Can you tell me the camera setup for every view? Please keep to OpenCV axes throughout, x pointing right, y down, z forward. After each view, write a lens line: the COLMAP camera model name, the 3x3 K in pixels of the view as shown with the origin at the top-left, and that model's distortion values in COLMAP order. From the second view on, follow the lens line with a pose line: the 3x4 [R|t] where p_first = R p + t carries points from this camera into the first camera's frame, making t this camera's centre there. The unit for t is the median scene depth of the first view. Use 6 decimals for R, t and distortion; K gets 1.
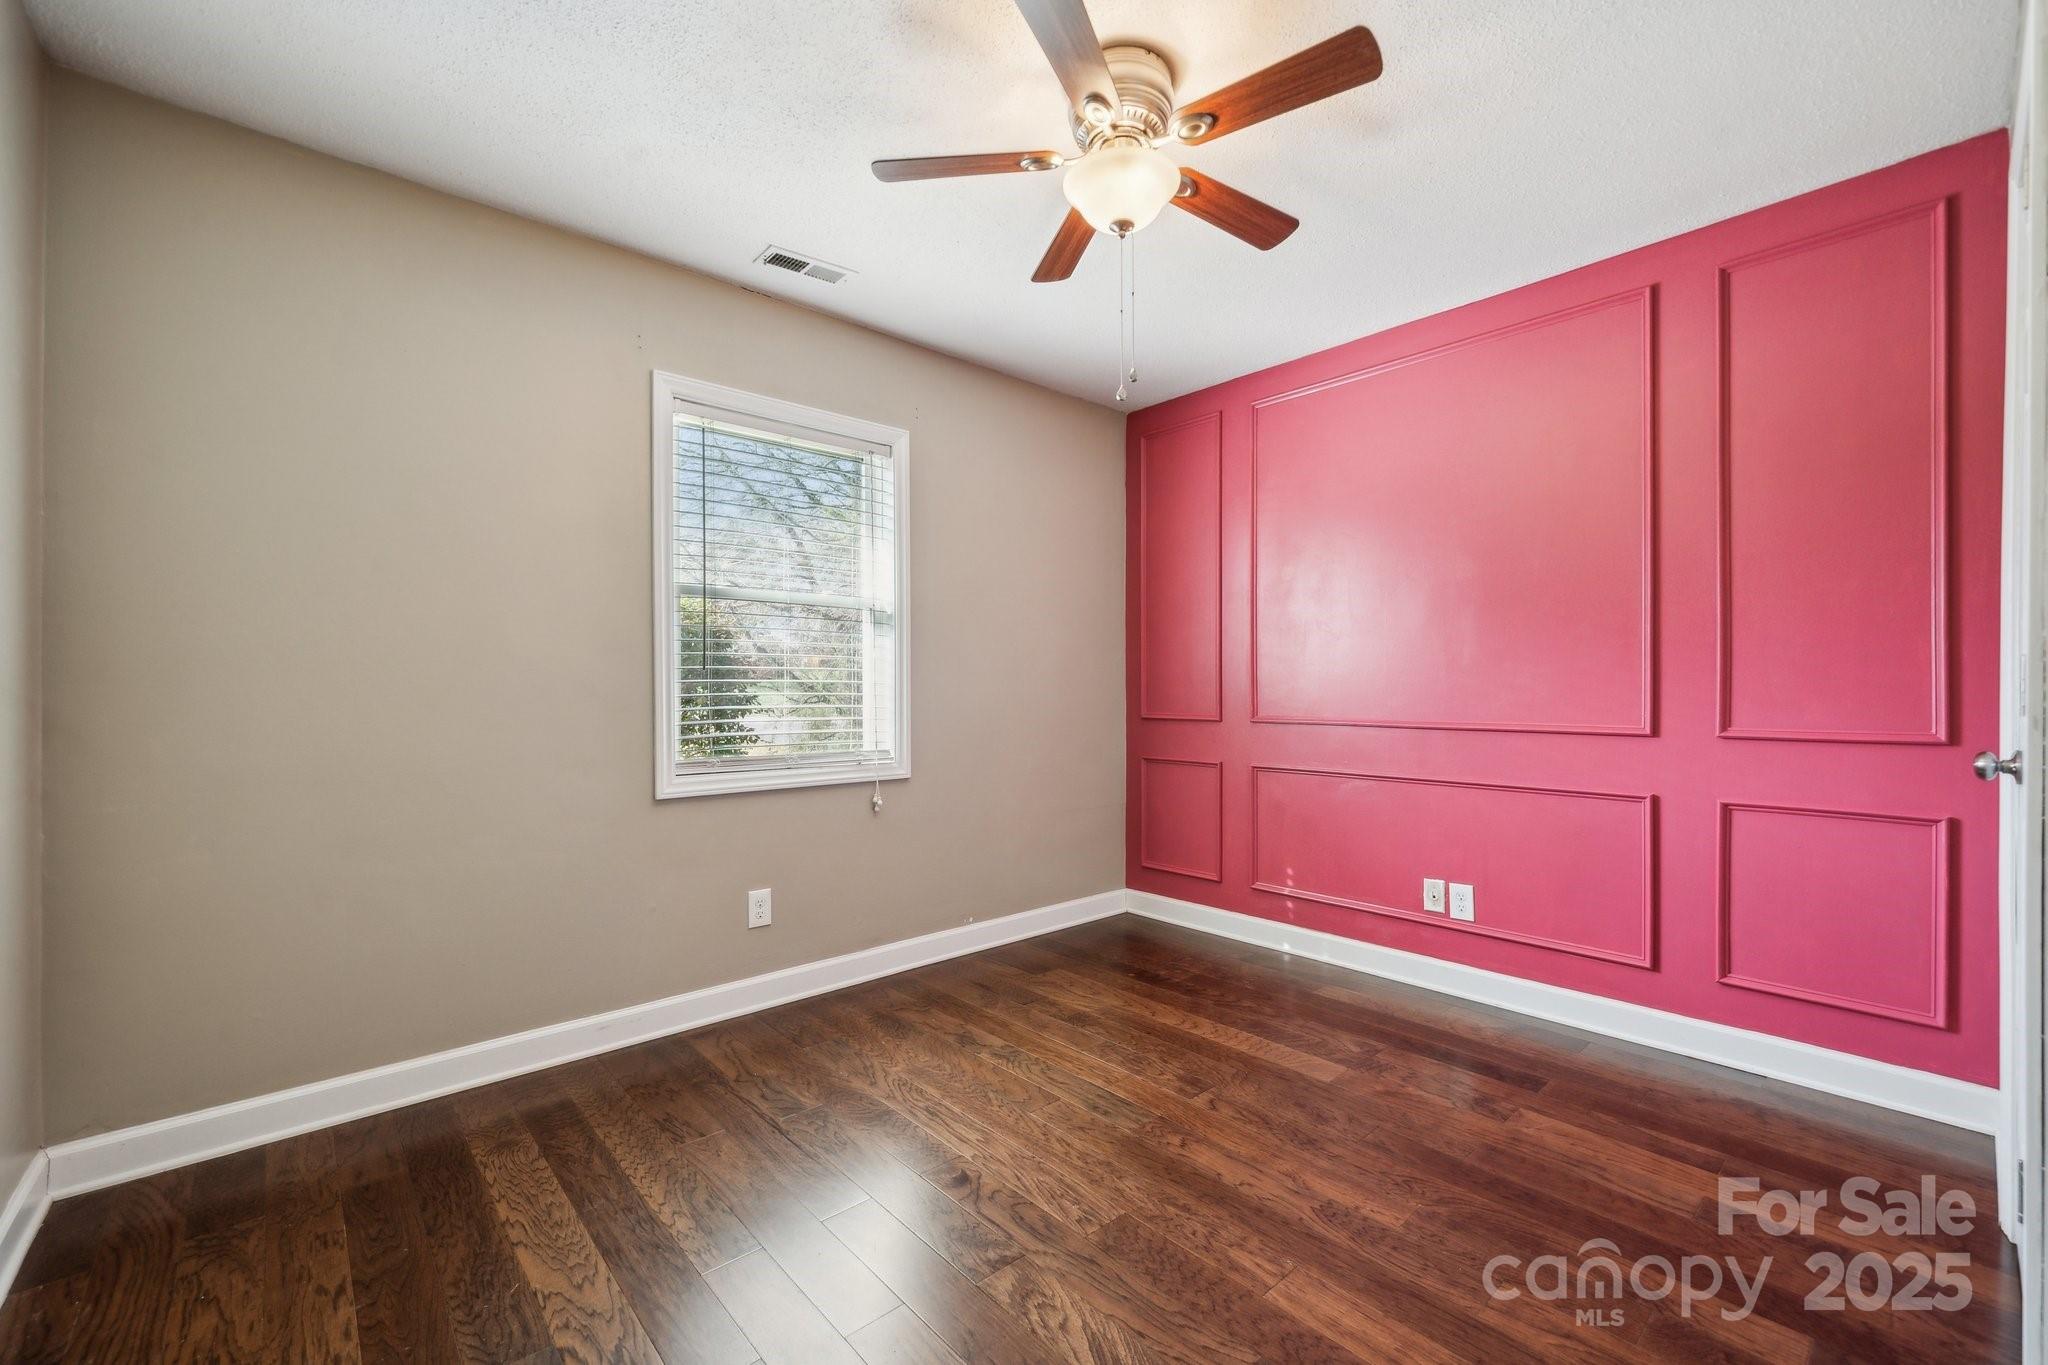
lens RADIAL K [[842.6, 0, 1034.4], [0, 842.6, 696.5], [0, 0, 1]] dist [-0.001101, 0.000309]
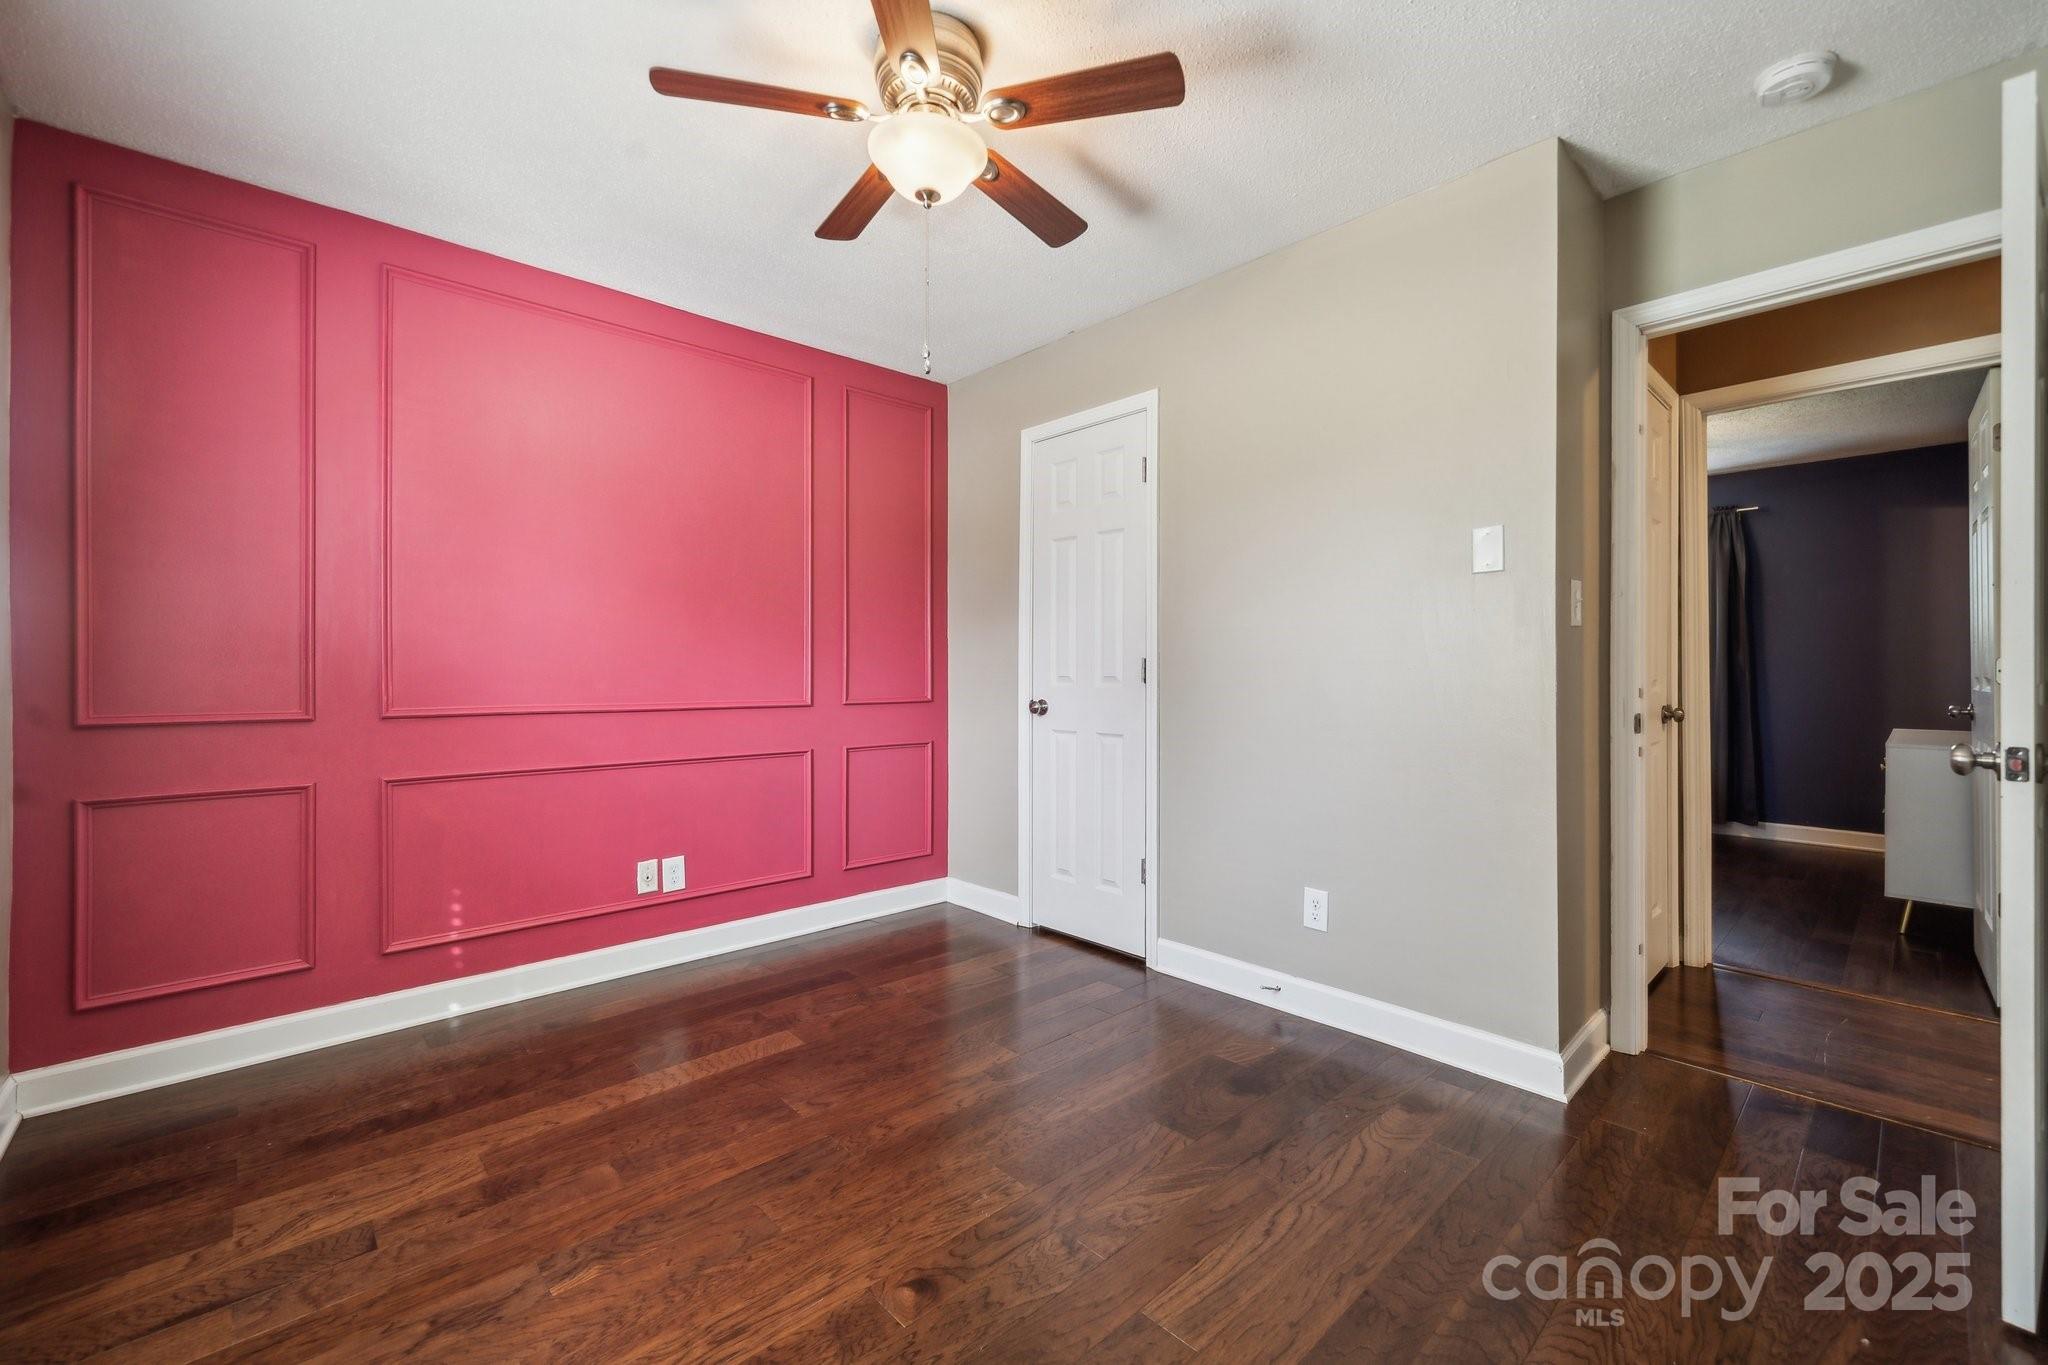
lens RADIAL K [[842.6, 0, 1034.4], [0, 842.6, 696.5], [0, 0, 1]] dist [-0.001101, 0.000309]
pose [[-0.022942, -0.029349, 0.999306, -0.609156], [0.007424, 0.999536, 0.029526, -0.006328], [-0.999709, 0.008096, -0.022713, 0.633007]]
